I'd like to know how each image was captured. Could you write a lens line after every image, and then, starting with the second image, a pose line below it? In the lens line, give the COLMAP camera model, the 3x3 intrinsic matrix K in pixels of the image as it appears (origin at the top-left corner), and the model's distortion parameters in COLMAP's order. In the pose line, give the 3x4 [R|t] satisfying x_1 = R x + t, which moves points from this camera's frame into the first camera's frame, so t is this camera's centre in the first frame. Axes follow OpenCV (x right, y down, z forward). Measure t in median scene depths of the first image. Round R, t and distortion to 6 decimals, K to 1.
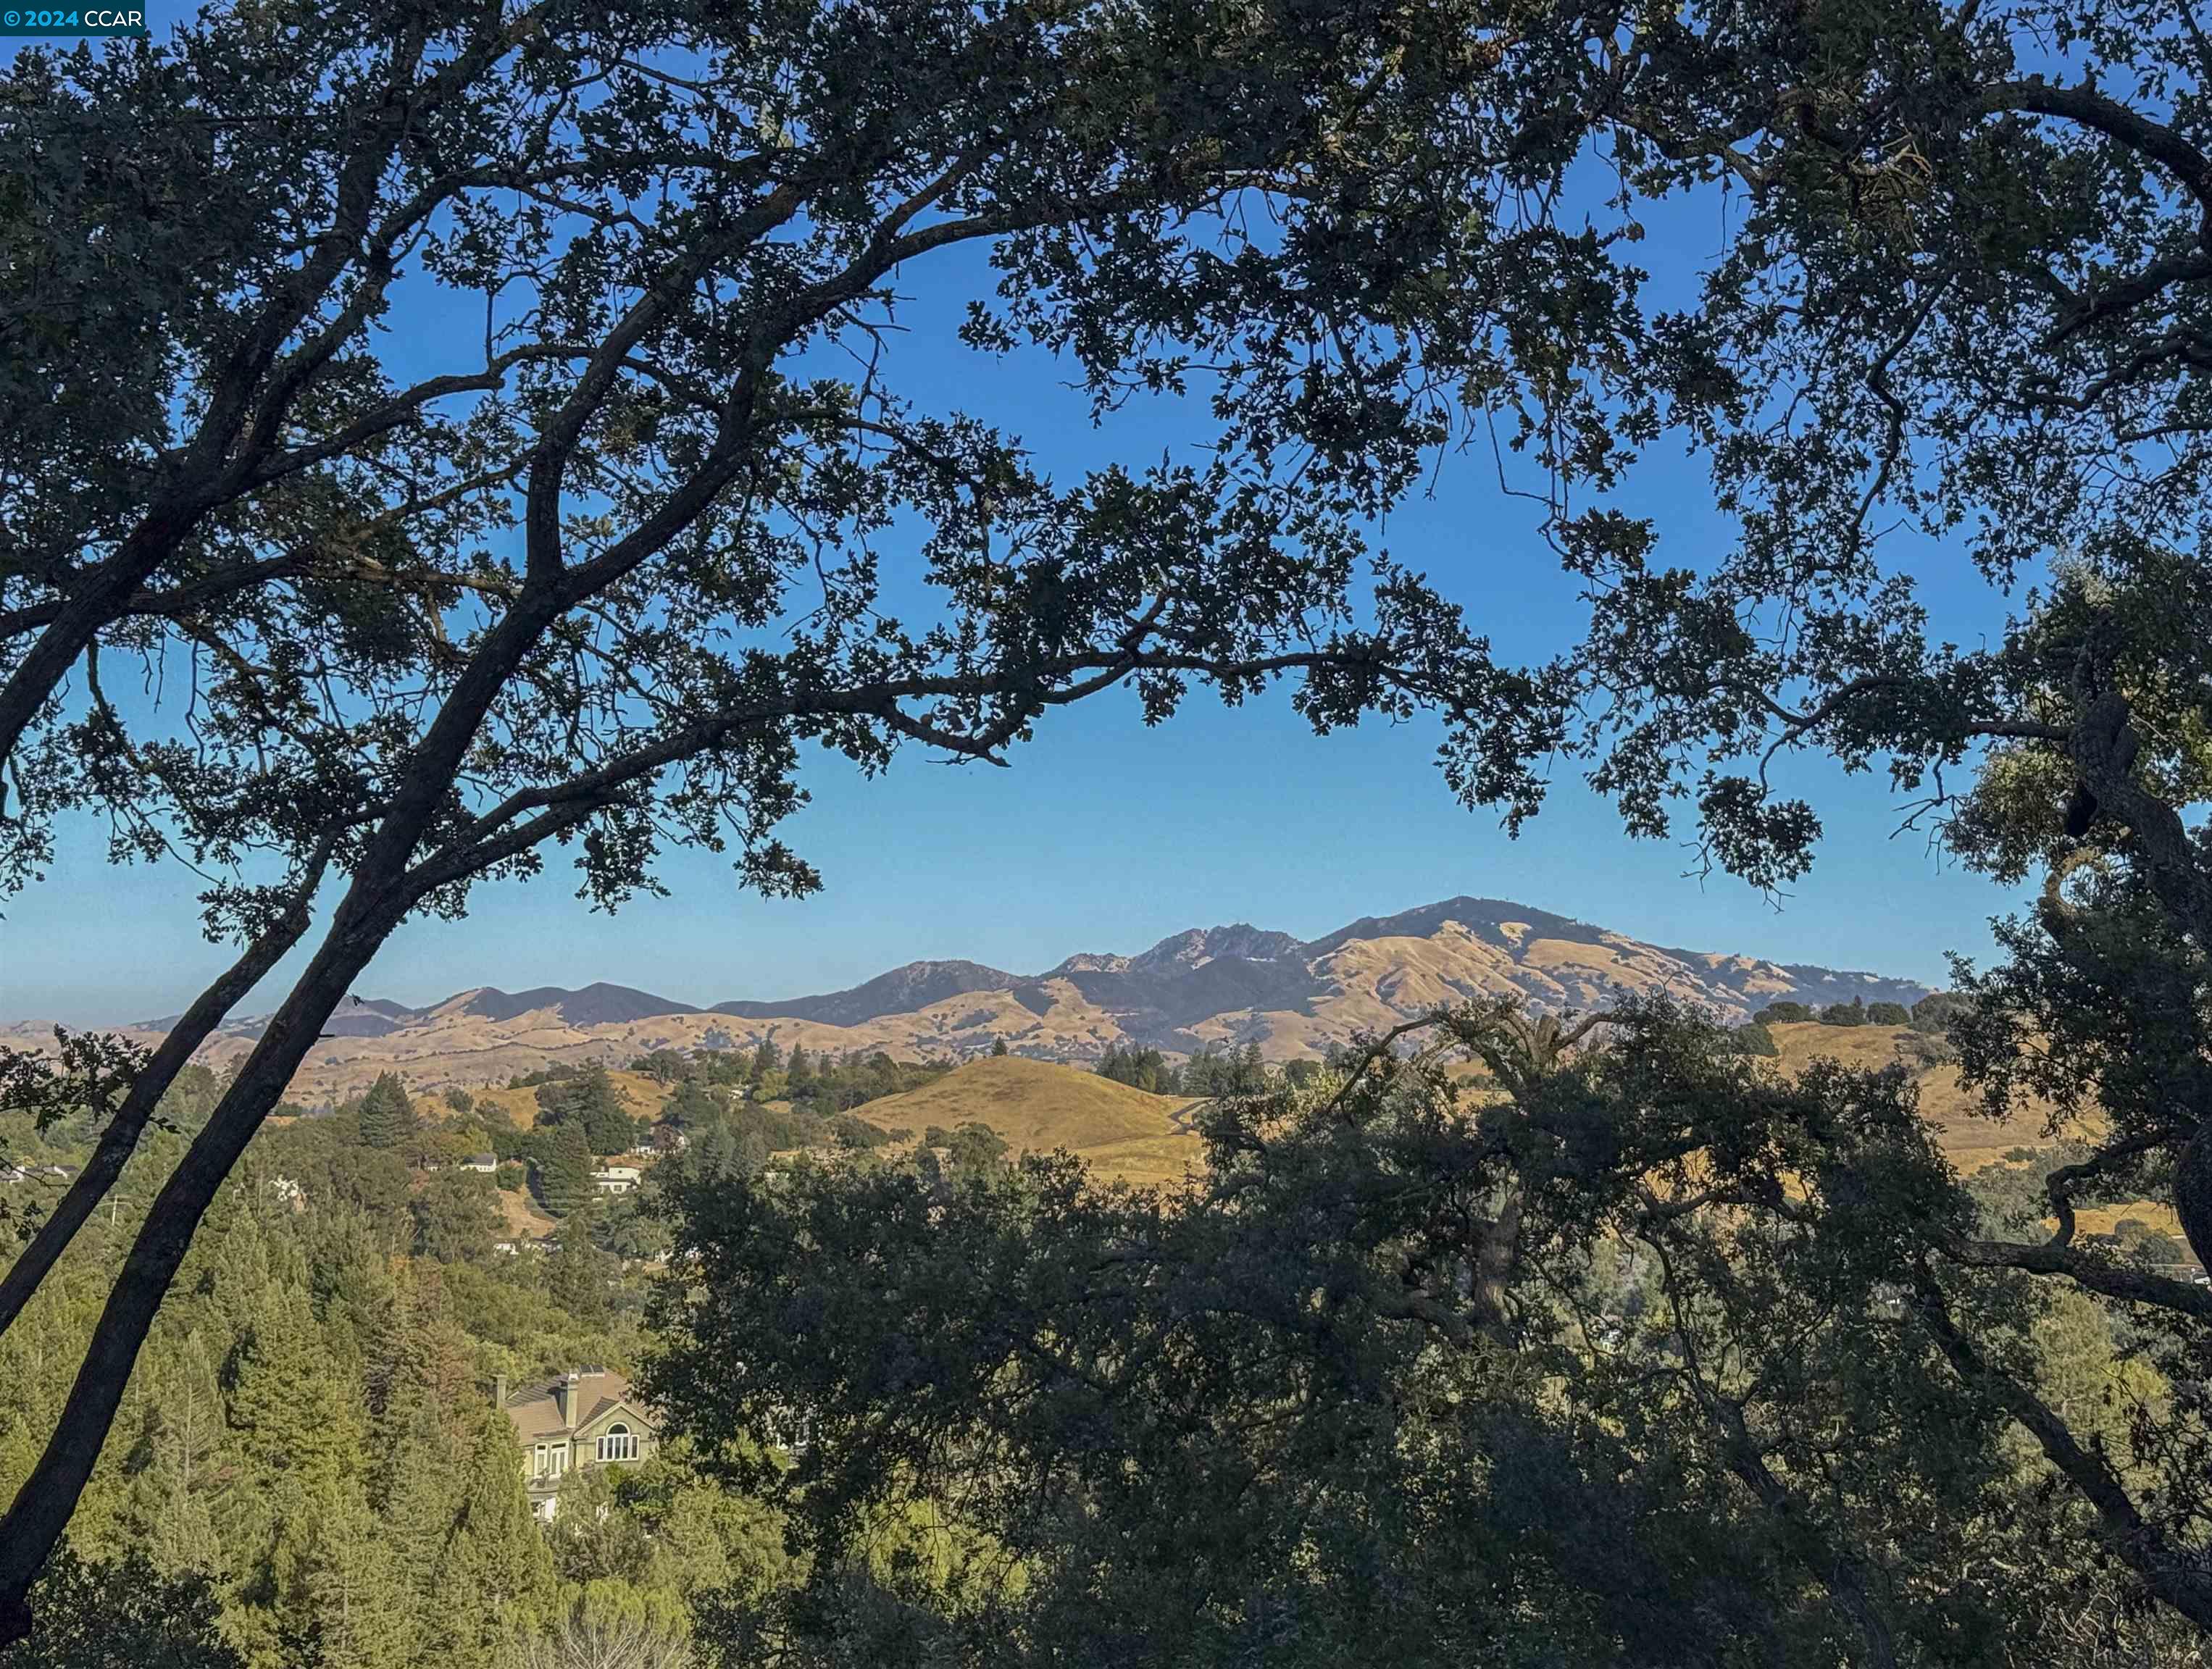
lens RADIAL K [[3105.0, 0, 1106.0], [0, 3105.0, 834.5], [0, 0, 1]] dist [-0.000974, -0.024604]
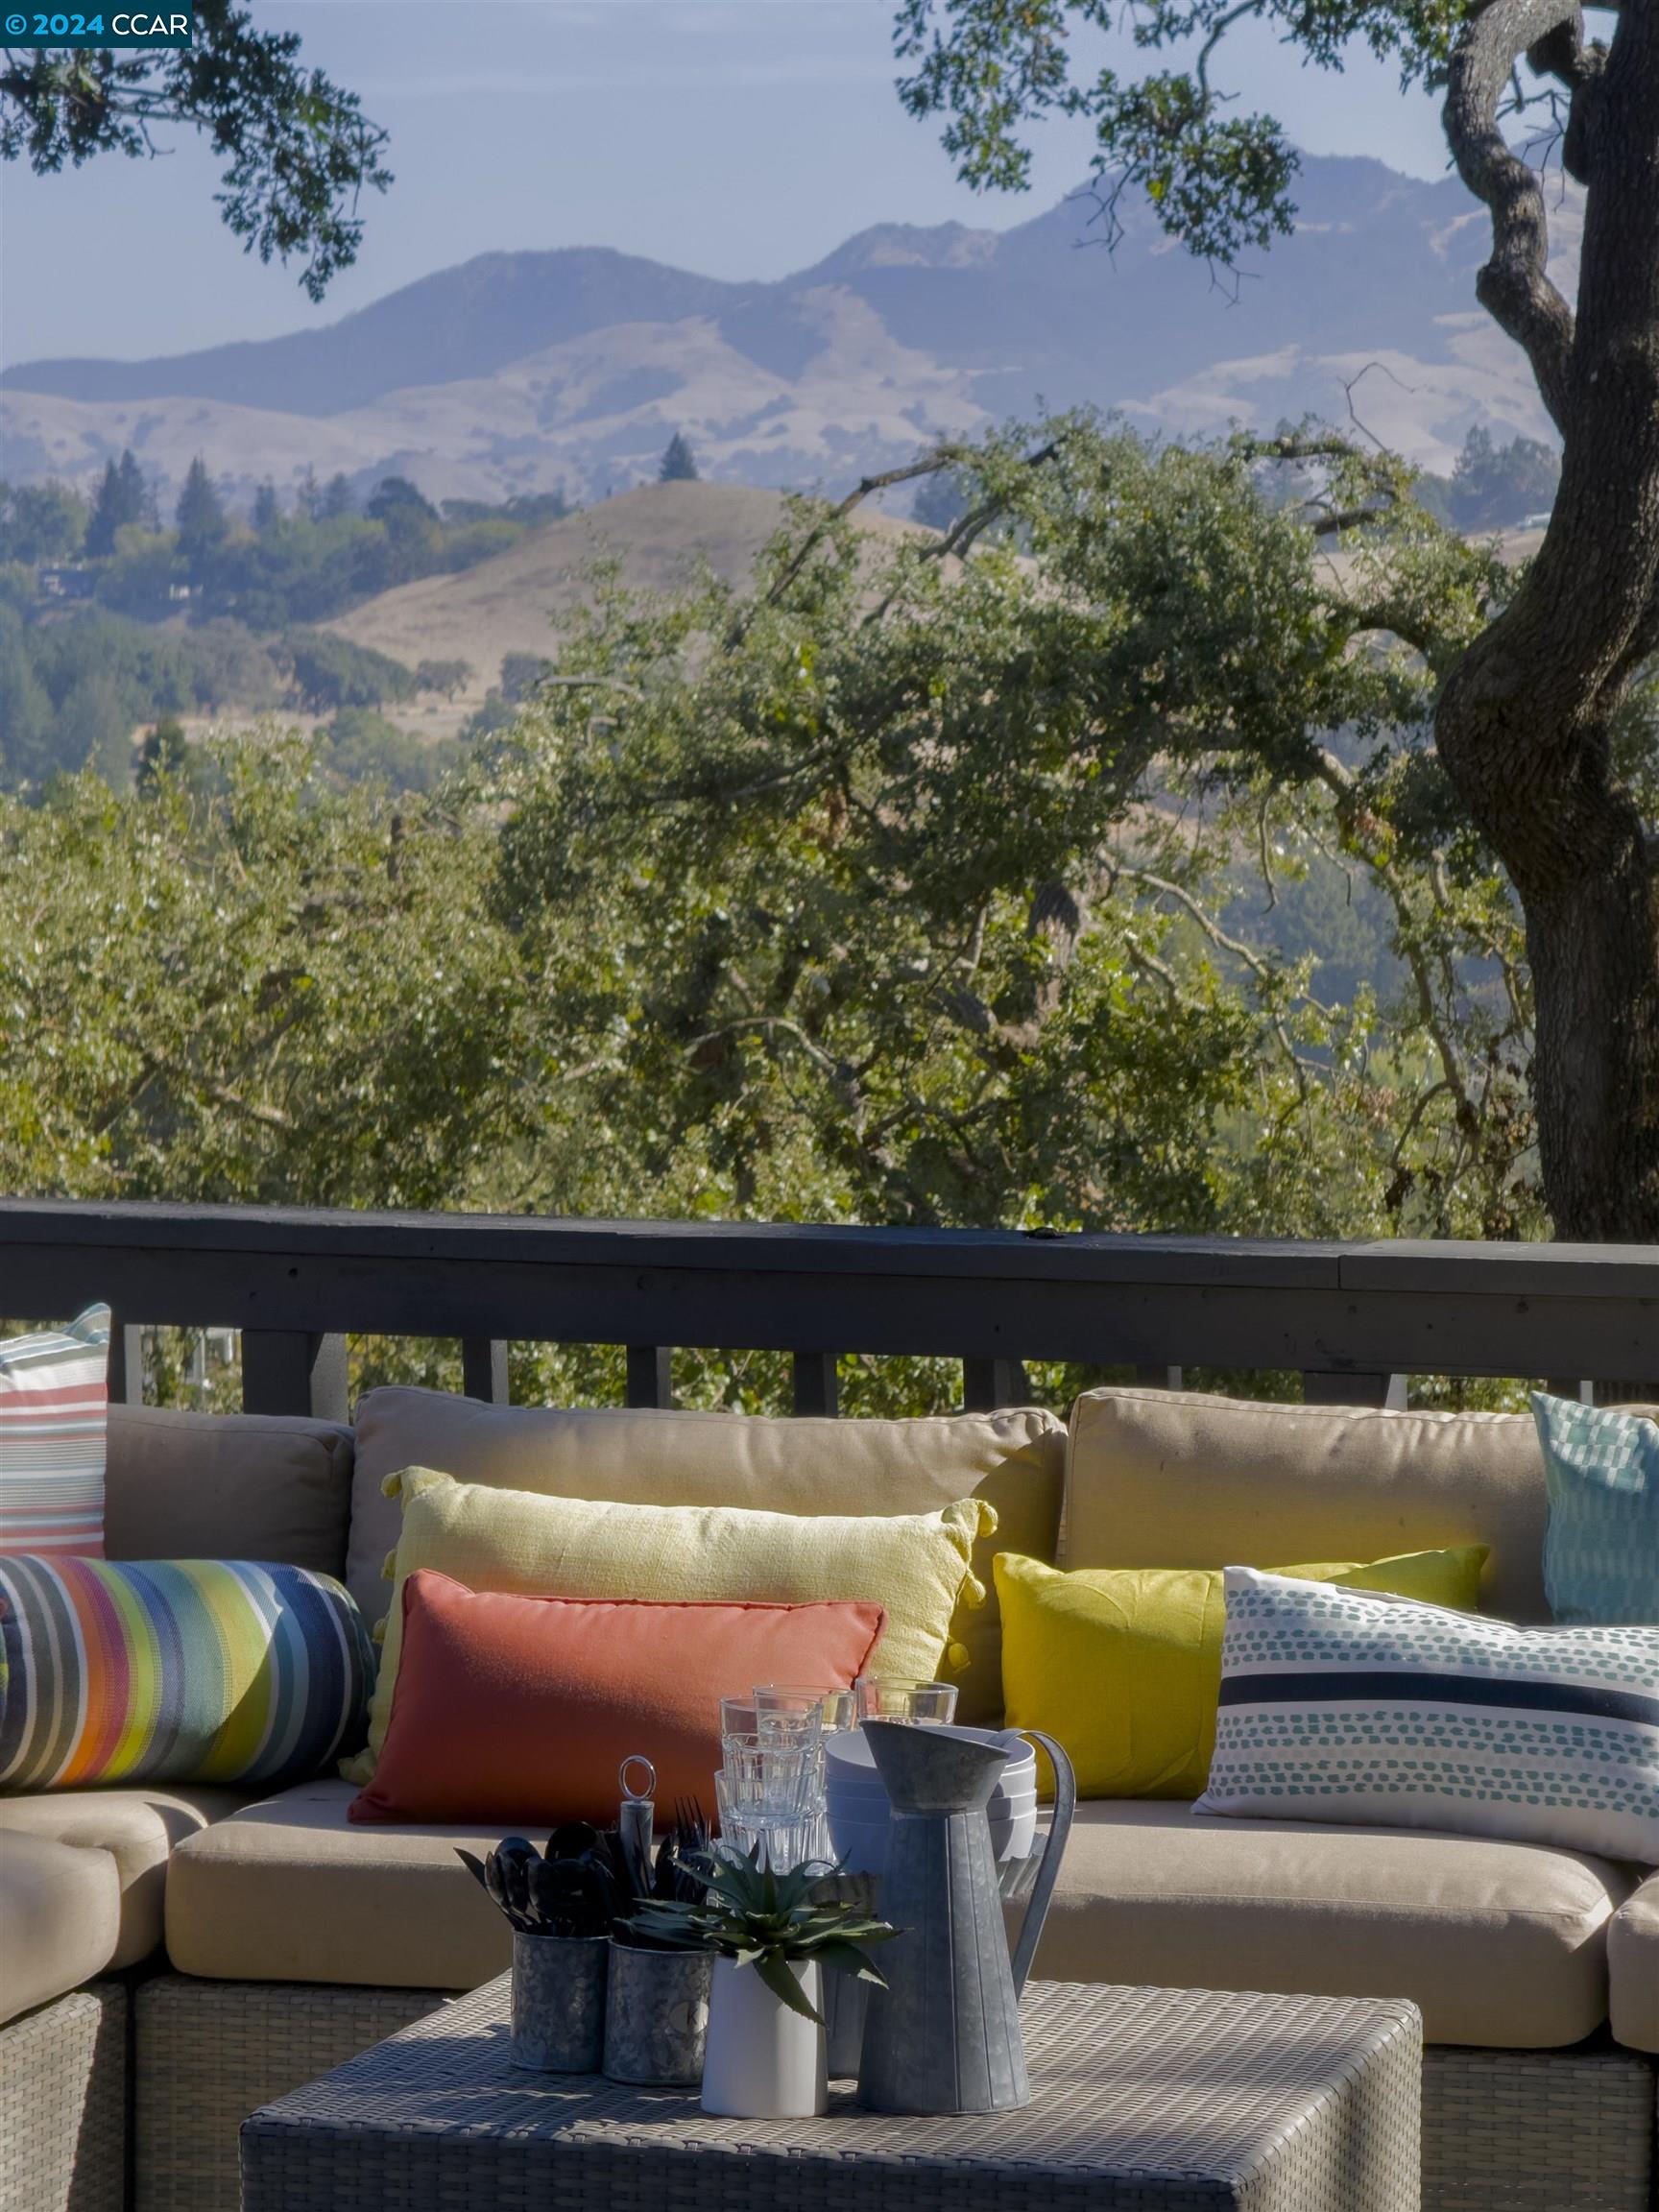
lens RADIAL K [[7690.9, 0, 829.5], [0, 7690.9, 1106.0], [0, 0, 1]] dist [-0.036565, -0.576098]
pose [[0.999566, -0.016006, -0.024746, 0.170108], [0.019606, 0.988055, 0.152851, -0.050141], [0.022004, -0.153270, 0.987939, -0.503817]]
